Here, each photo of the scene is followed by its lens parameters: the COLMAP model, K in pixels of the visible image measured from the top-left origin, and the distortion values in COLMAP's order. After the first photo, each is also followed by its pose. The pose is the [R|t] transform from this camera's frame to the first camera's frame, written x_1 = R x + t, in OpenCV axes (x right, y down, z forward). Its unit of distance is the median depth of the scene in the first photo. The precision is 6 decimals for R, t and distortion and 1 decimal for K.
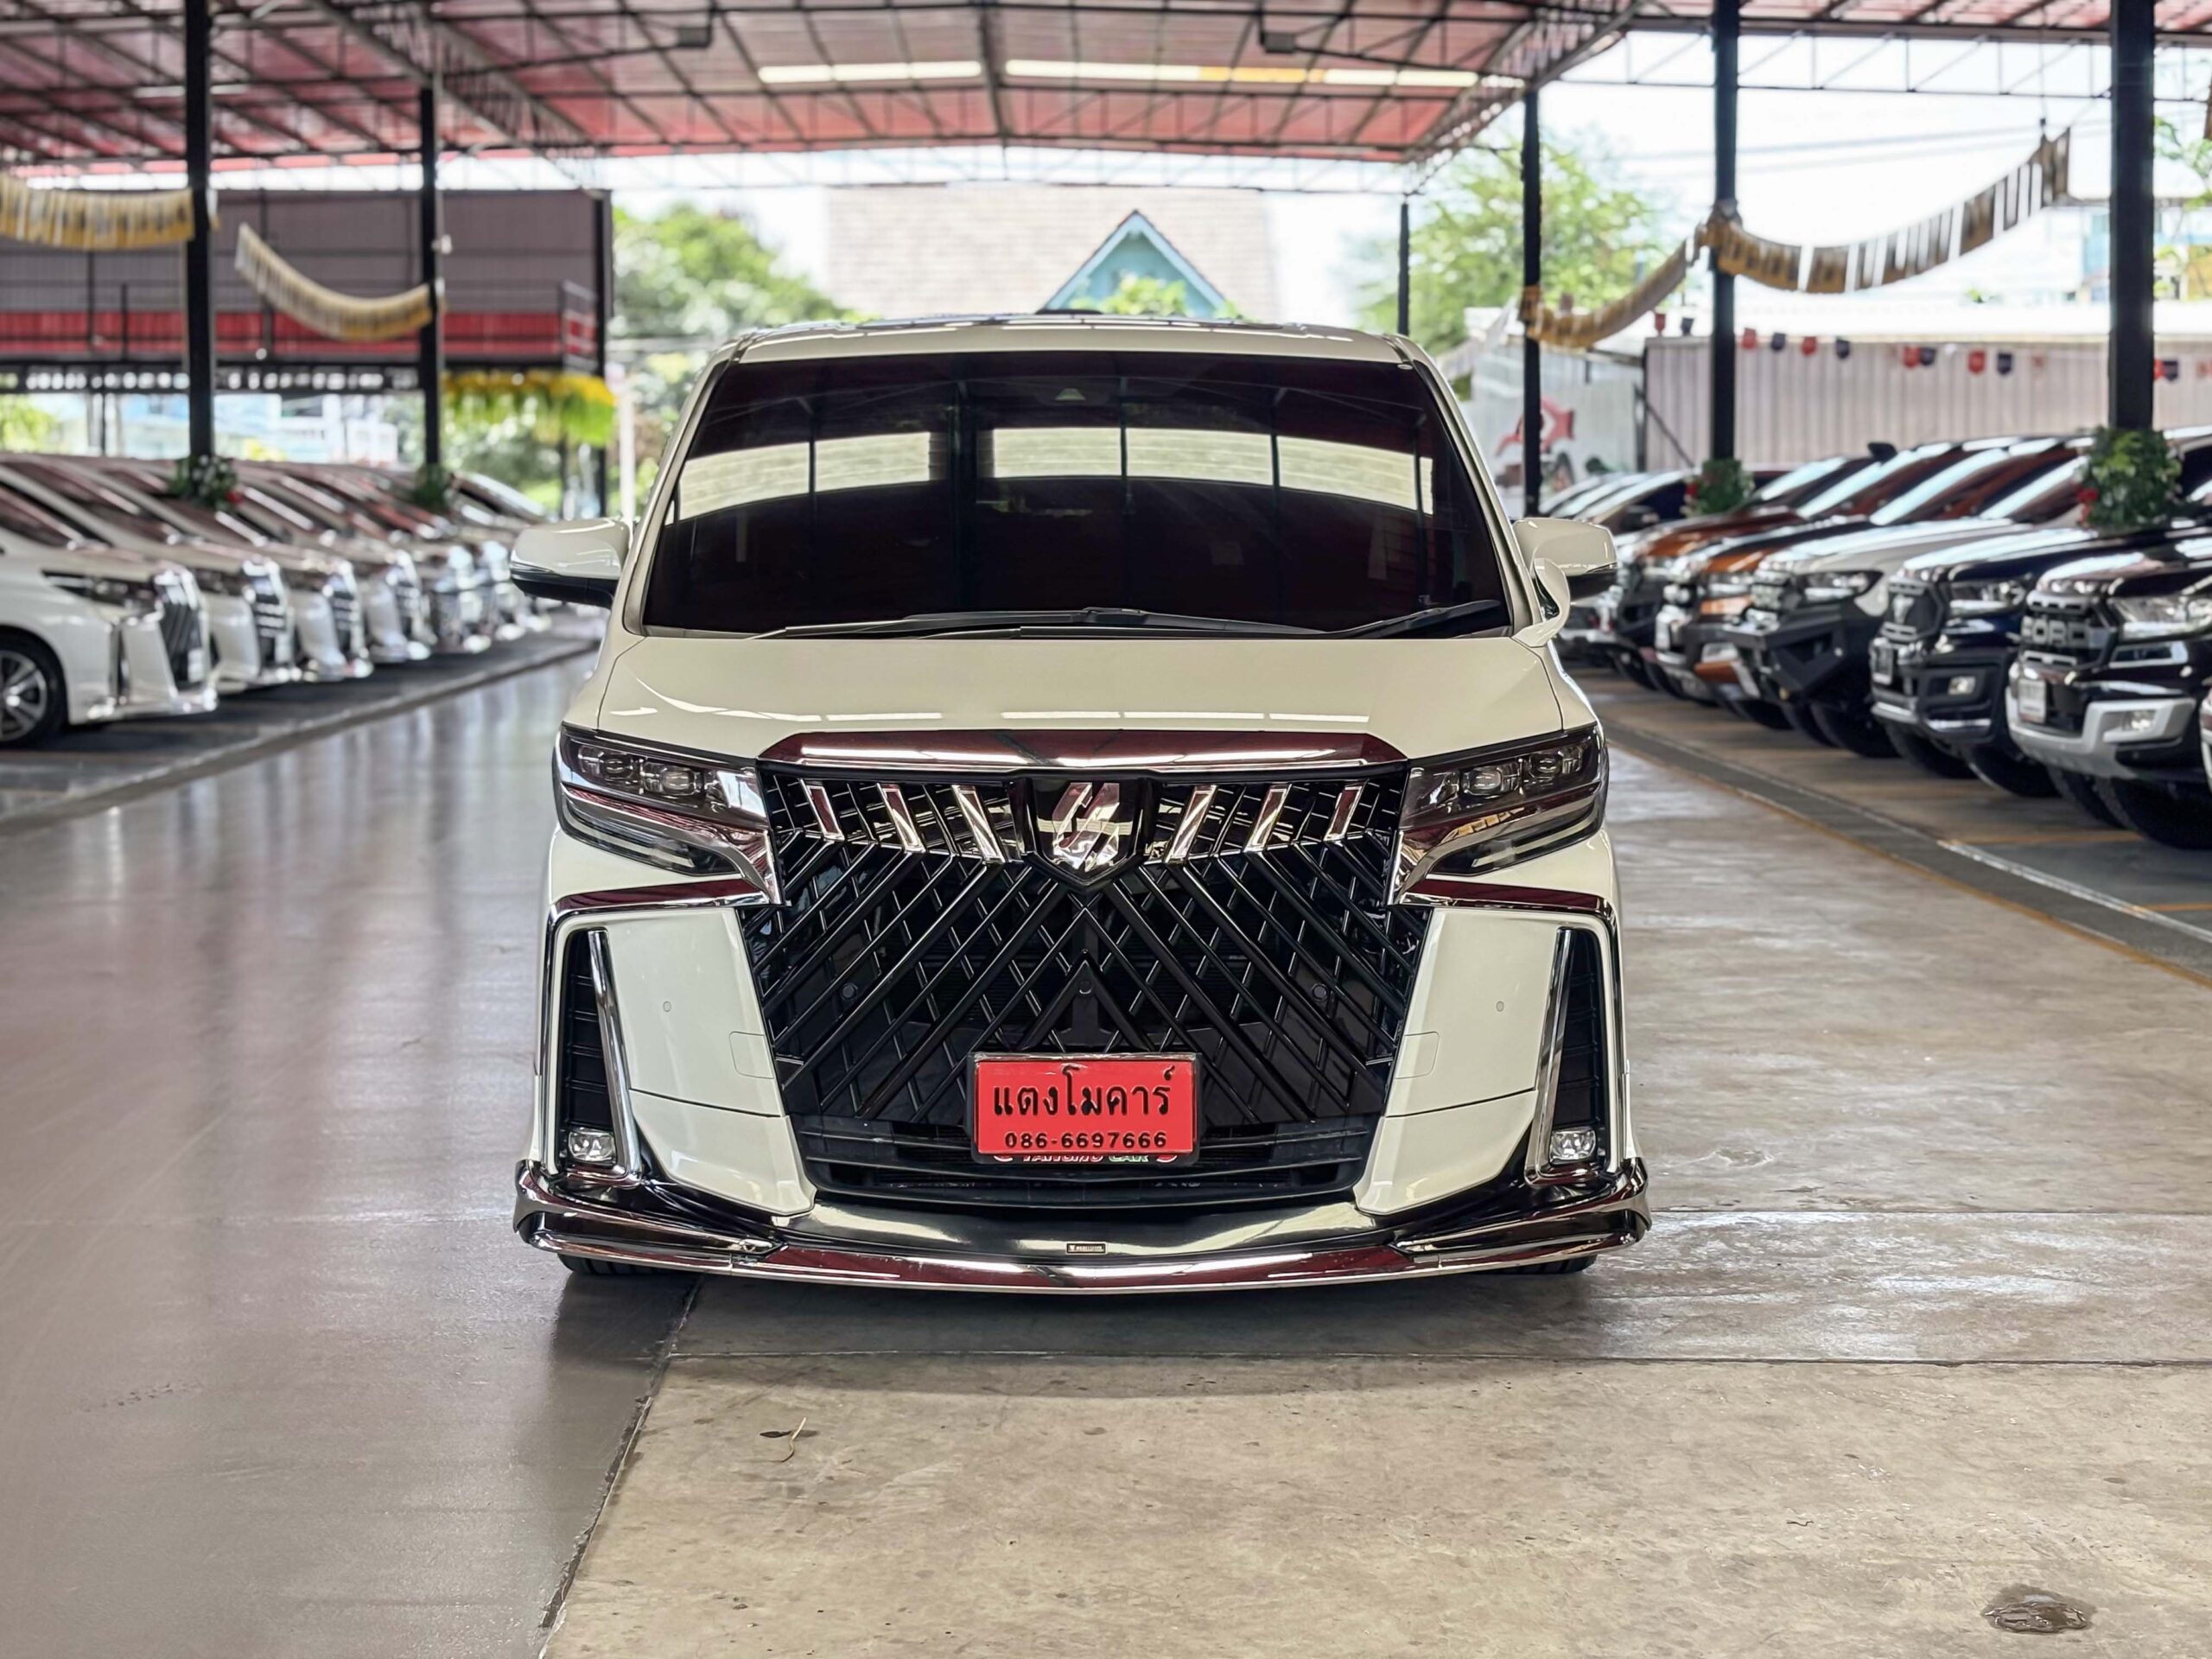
lens RADIAL K [[3236.7, 0, 953.6], [0, 3236.7, 830.5], [0, 0, 1]] dist [0.416039, -1.651551]
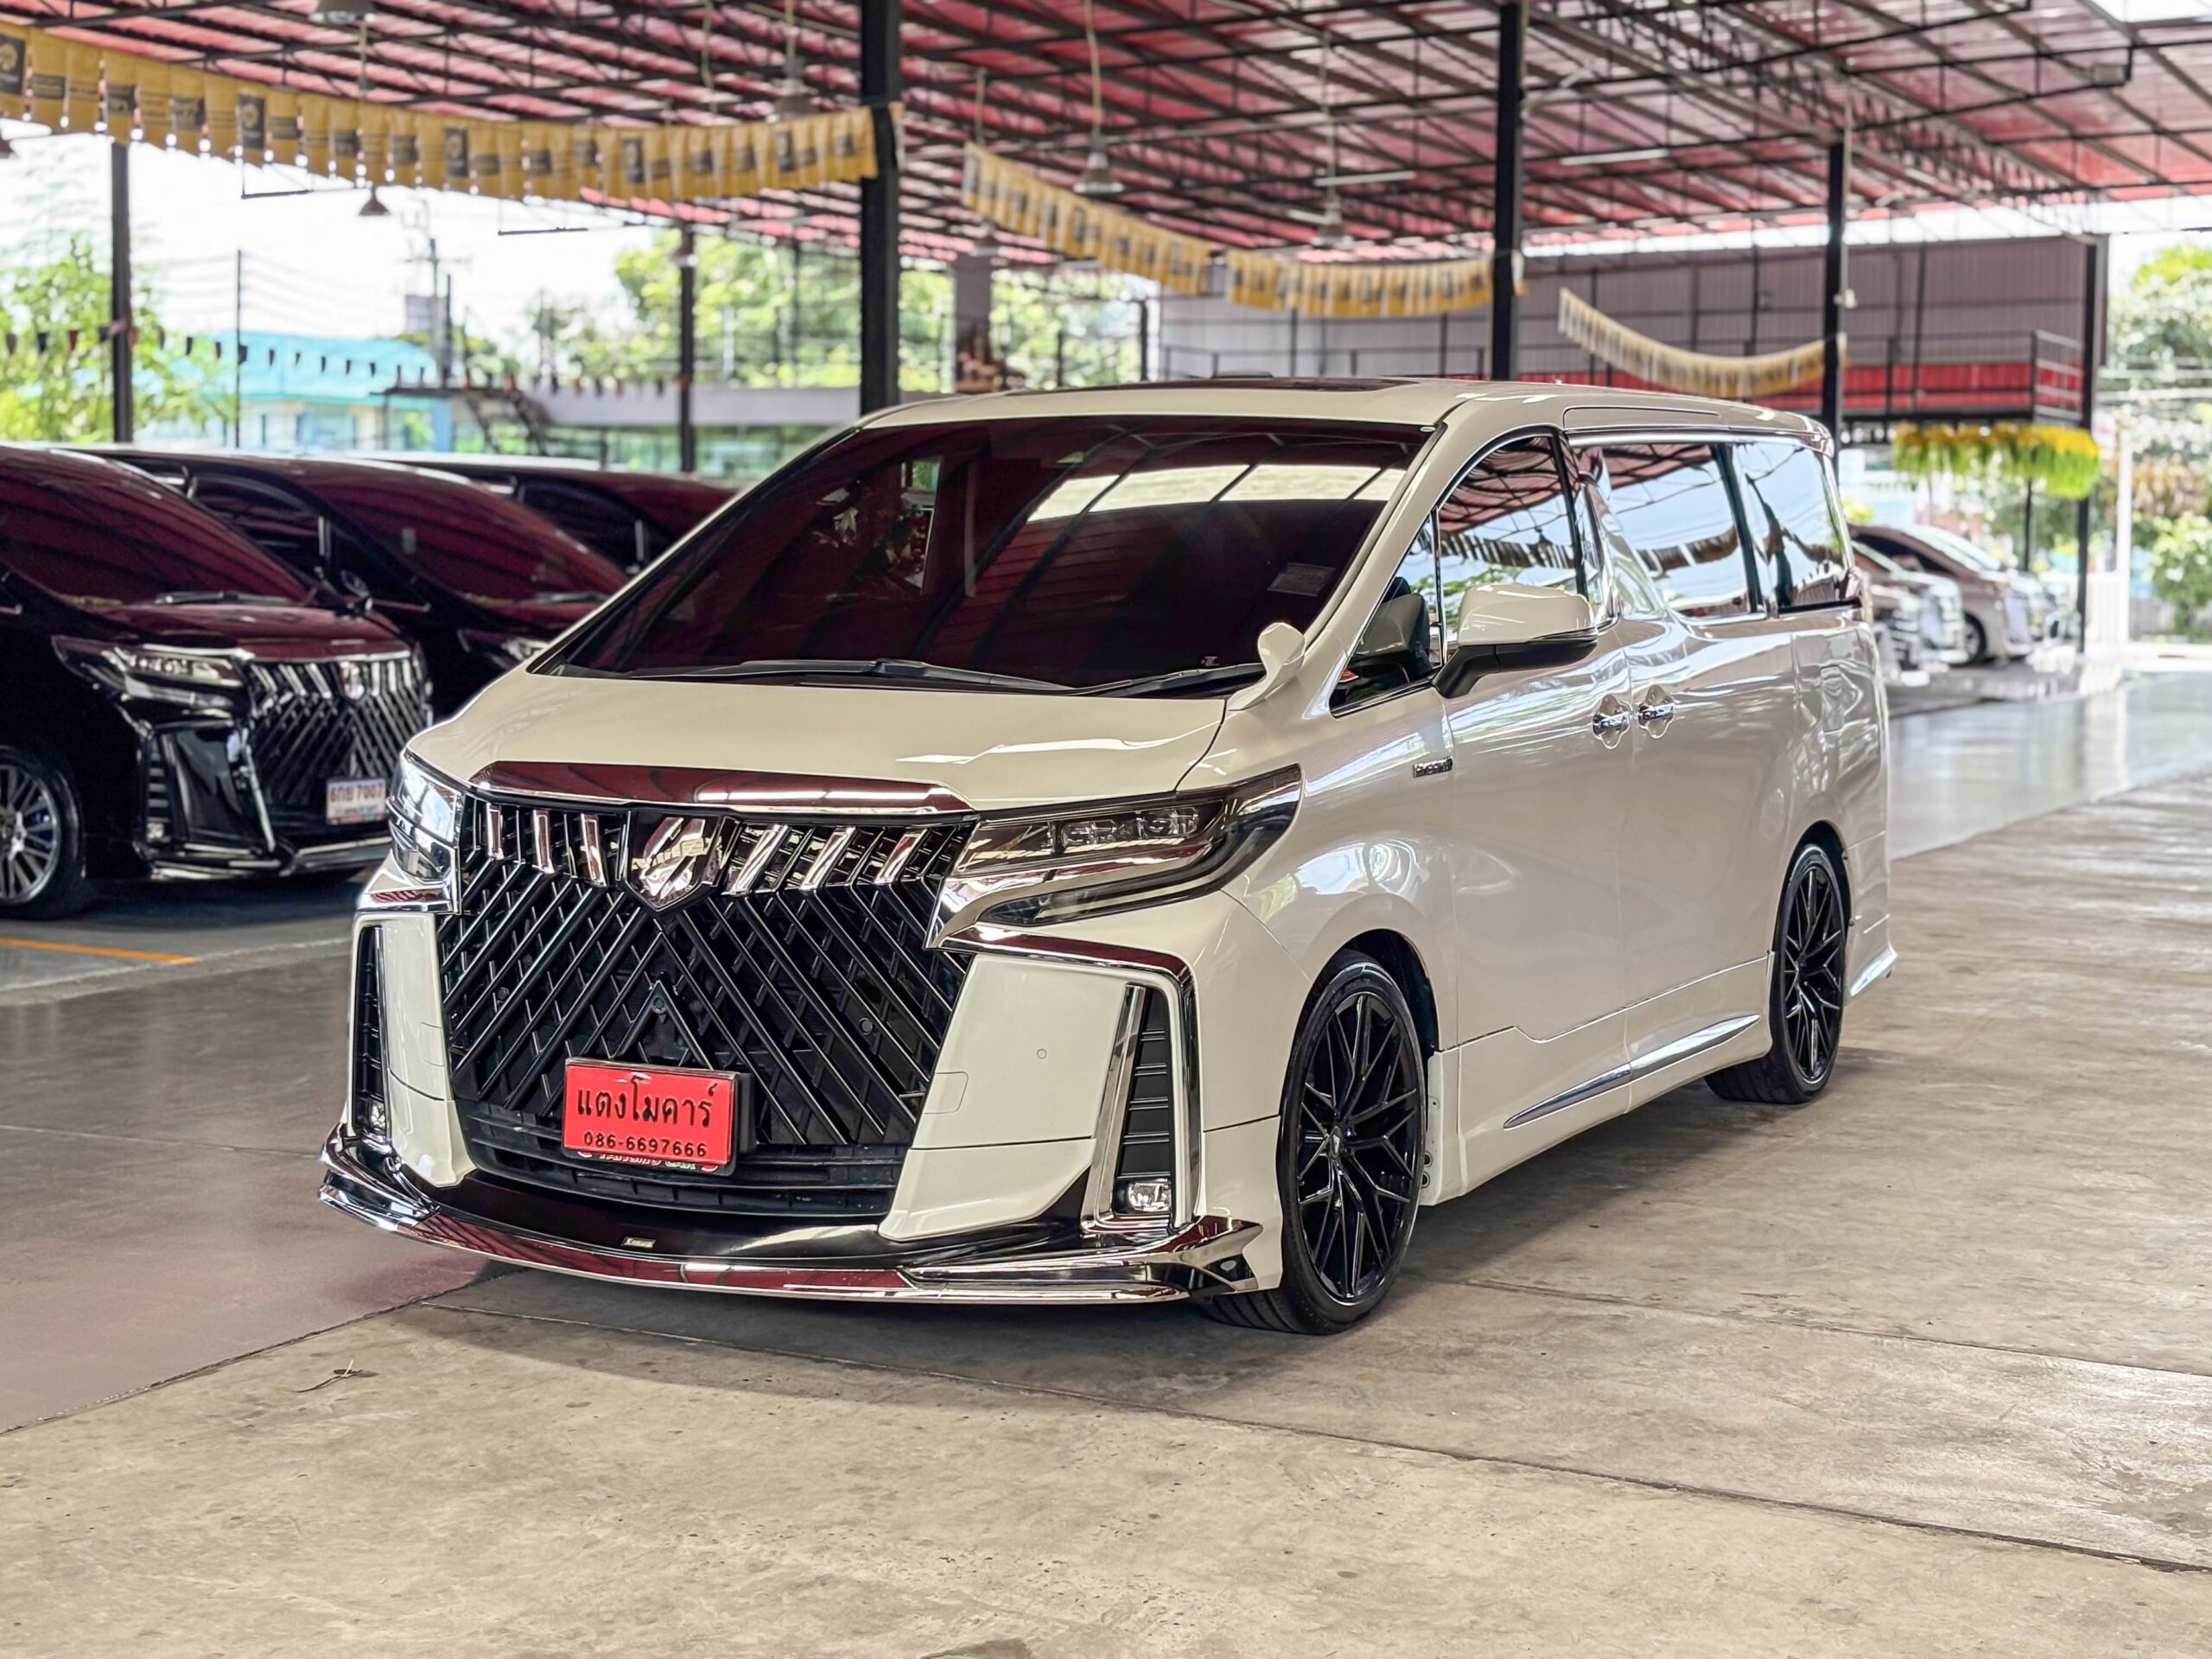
lens RADIAL K [[3271.3, 0, 1106.0], [0, 3271.3, 829.5], [0, 0, 1]] dist [0.151745, -0.149759]
pose [[0.903107, 0.053210, -0.426107, 0.608752], [-0.060263, 0.998178, -0.003075, -0.014444], [0.425167, 0.028456, 0.904668, 0.070993]]
